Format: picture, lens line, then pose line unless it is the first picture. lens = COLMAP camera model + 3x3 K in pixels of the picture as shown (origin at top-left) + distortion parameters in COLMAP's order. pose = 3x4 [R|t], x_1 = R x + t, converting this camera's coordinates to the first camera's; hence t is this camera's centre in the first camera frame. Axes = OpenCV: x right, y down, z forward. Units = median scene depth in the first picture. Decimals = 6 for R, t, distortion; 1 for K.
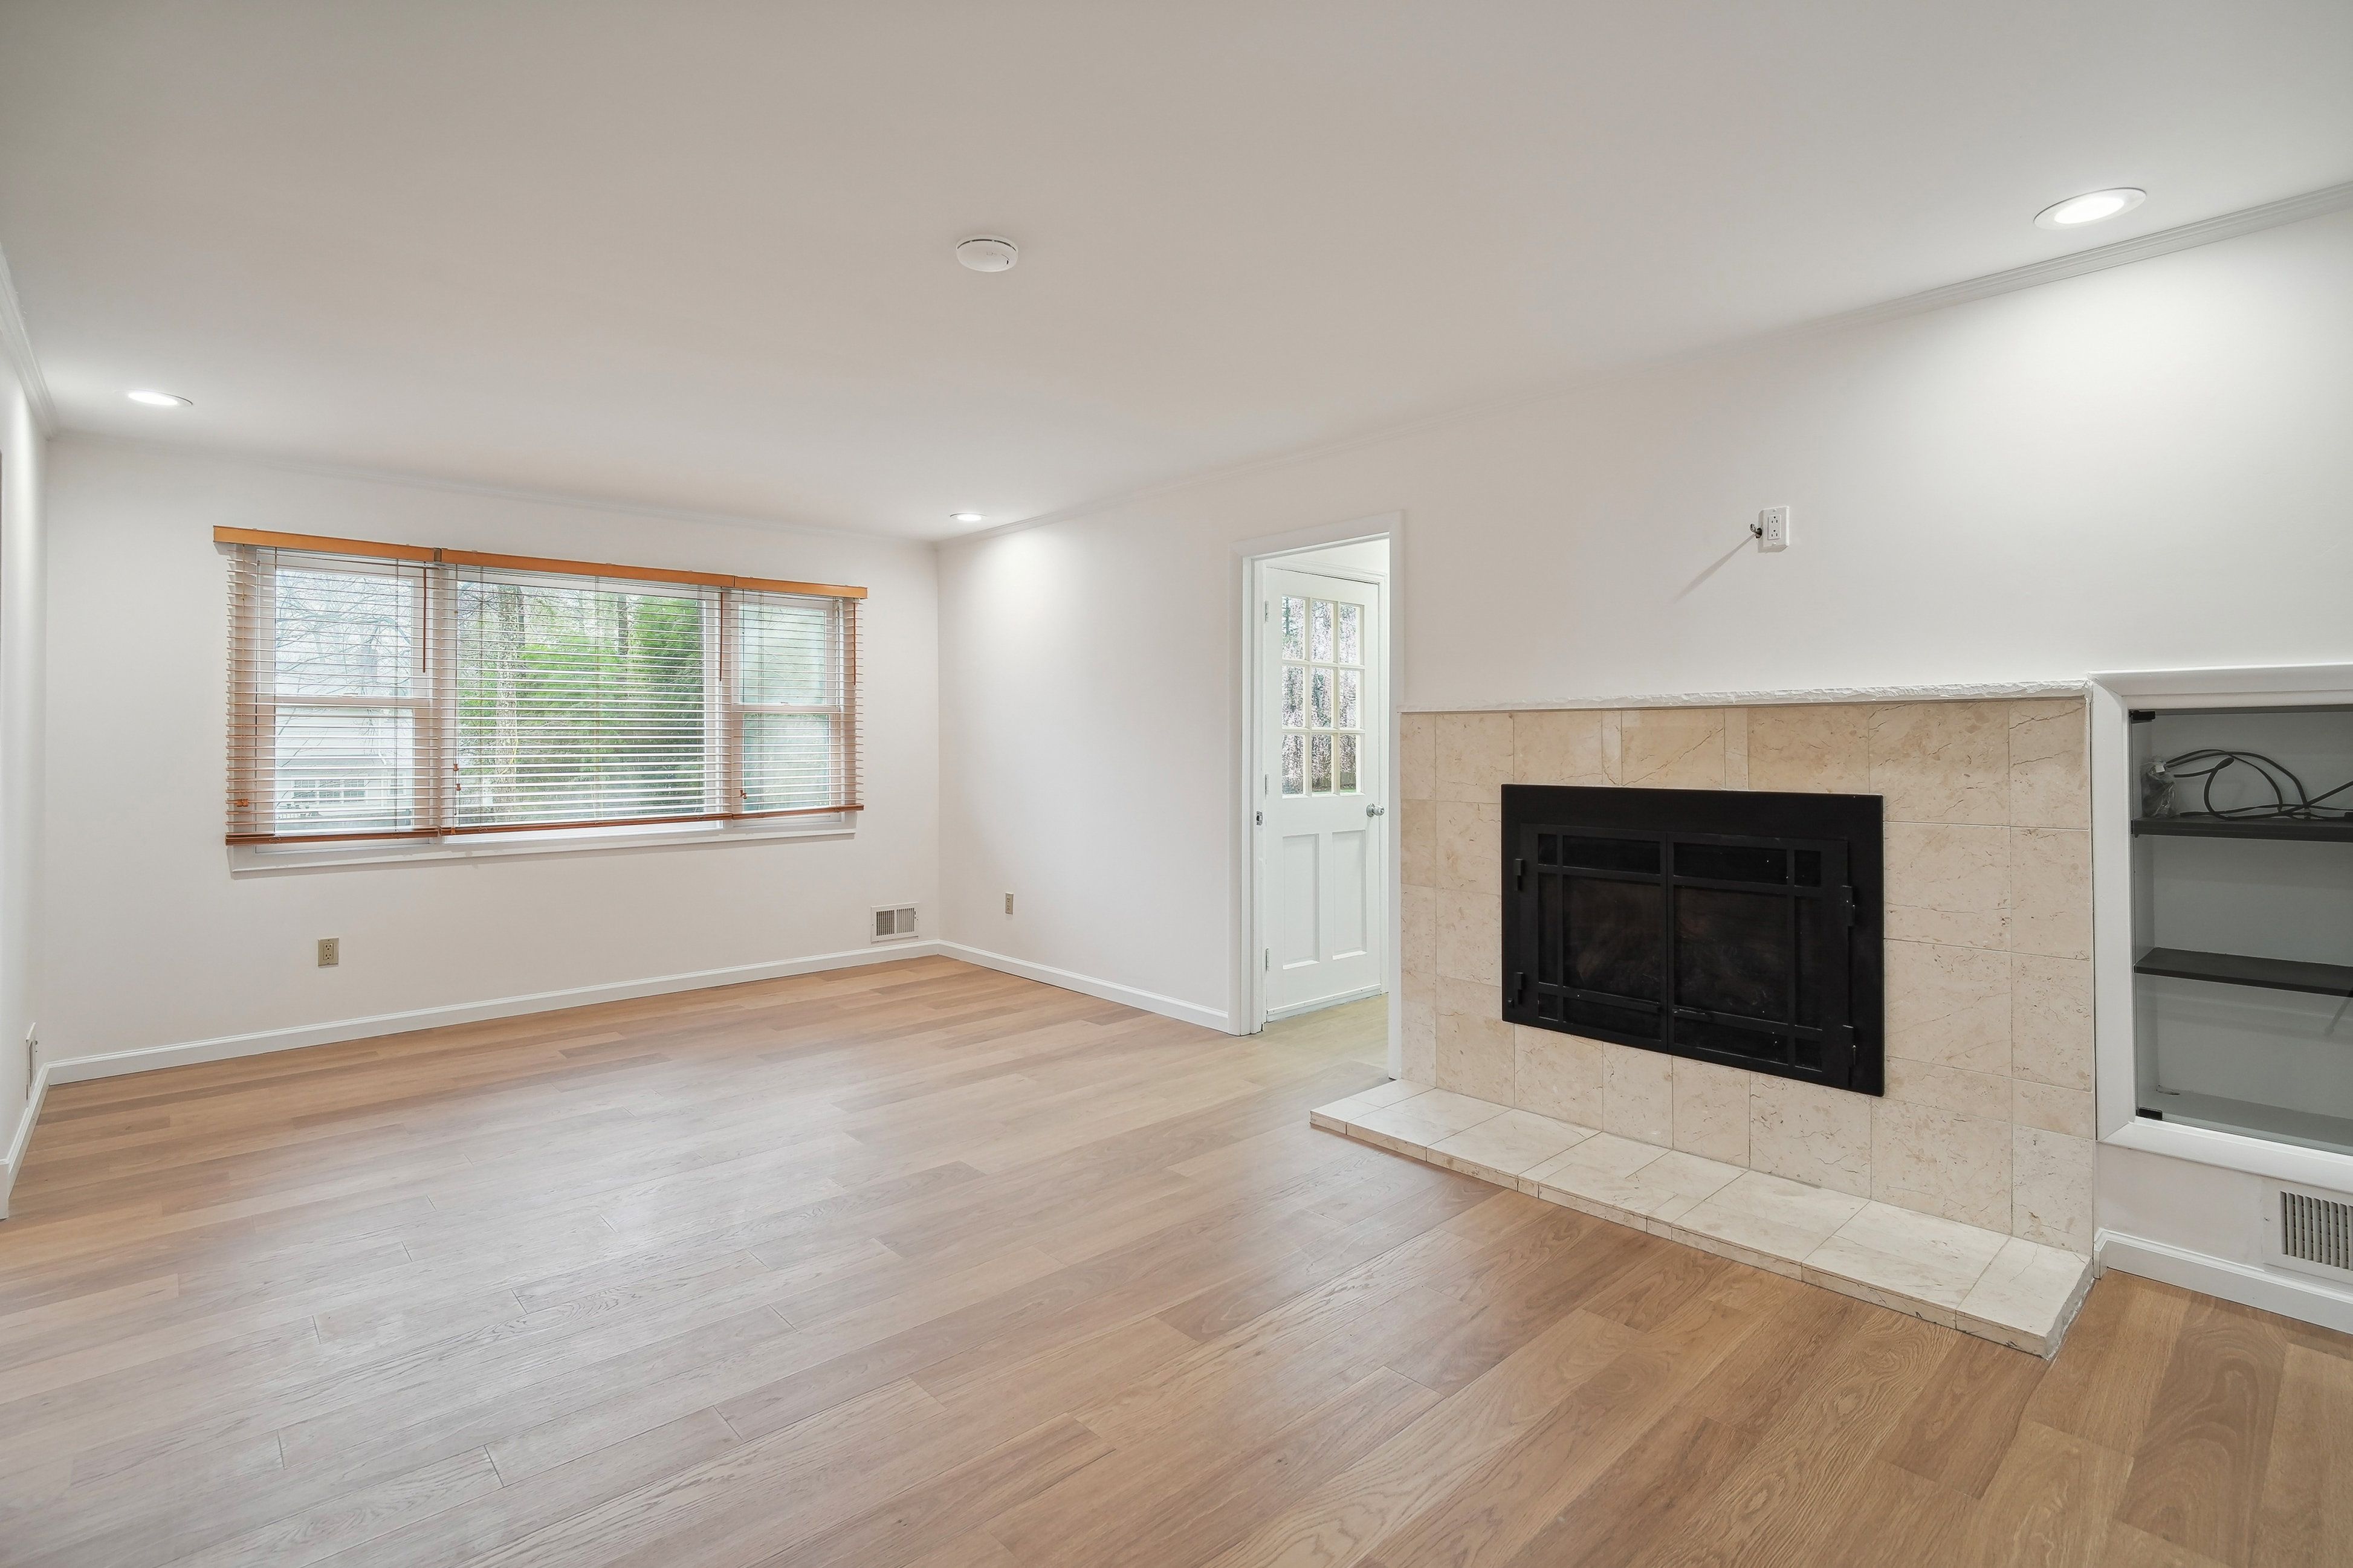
lens RADIAL K [[1123.2, 0, 1173.7], [0, 1123.2, 729.0], [0, 0, 1]] dist [-0.003029, -0.000380]
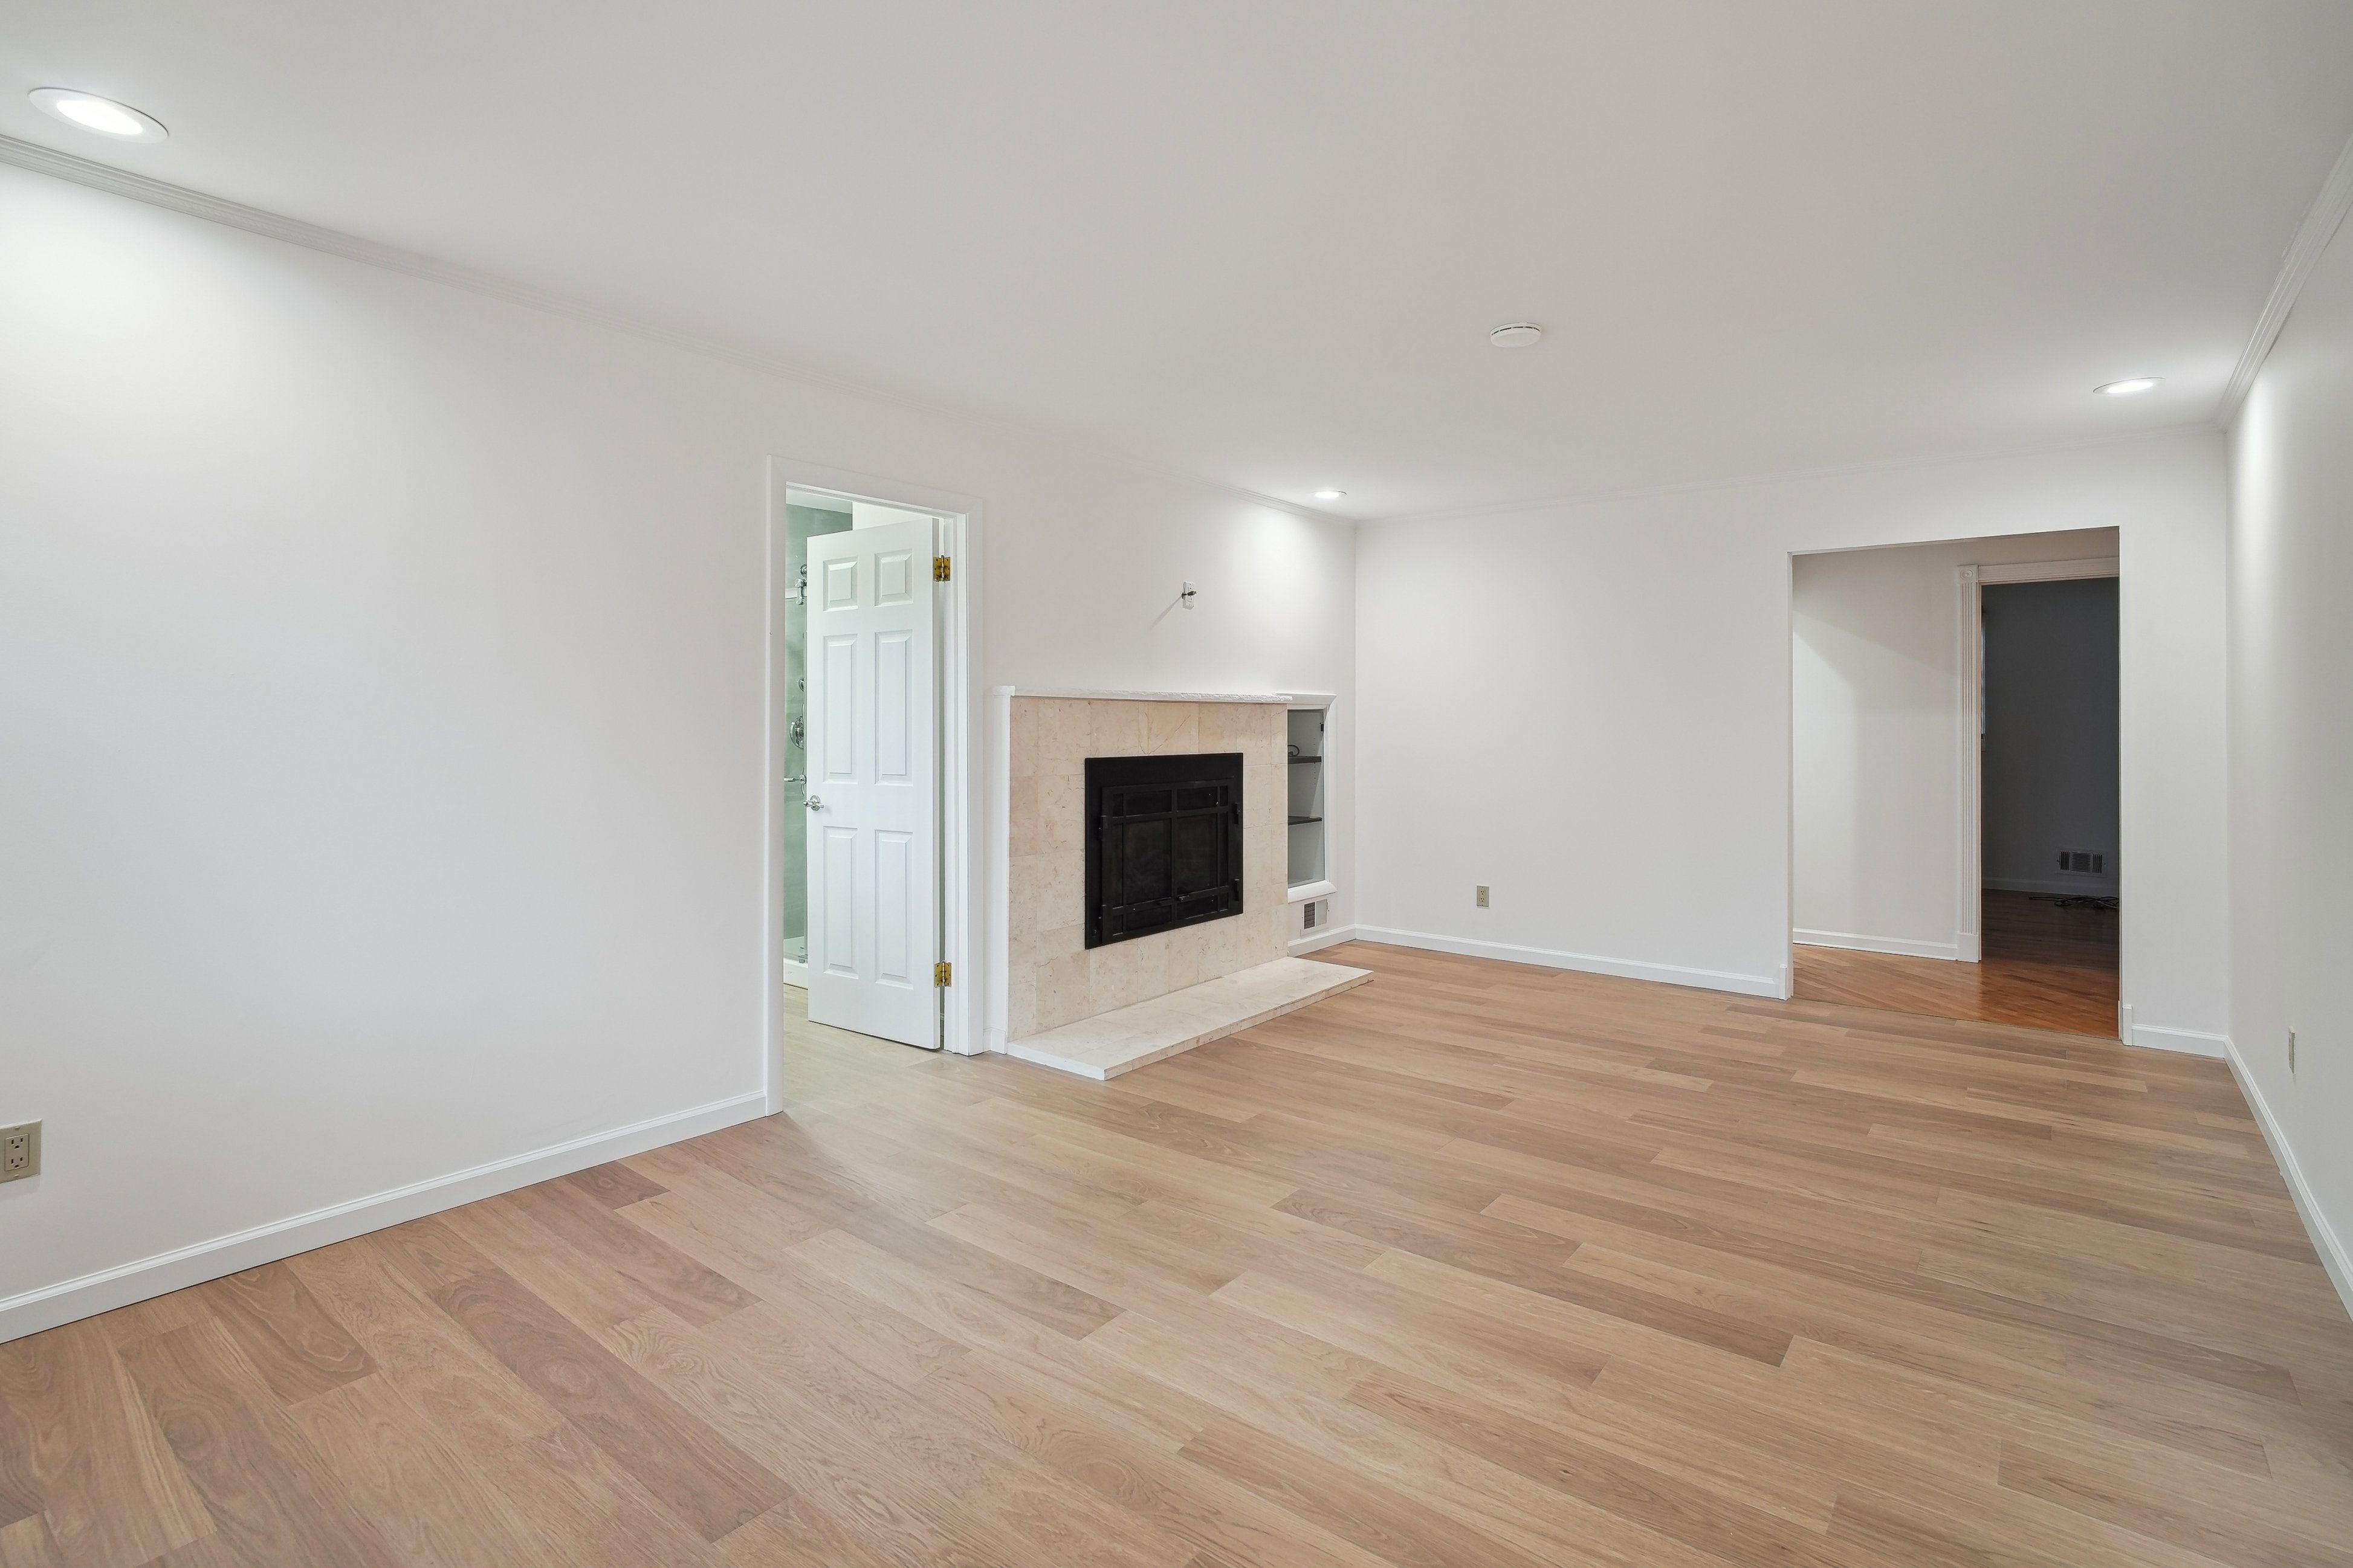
lens RADIAL K [[1123.2, 0, 1173.7], [0, 1123.2, 729.0], [0, 0, 1]] dist [-0.003029, -0.000380]
pose [[-0.159900, -0.004642, 0.987122, -0.991342], [-0.013189, 0.999910, 0.002565, 0.013849], [-0.987045, -0.012608, -0.159946, 1.169675]]
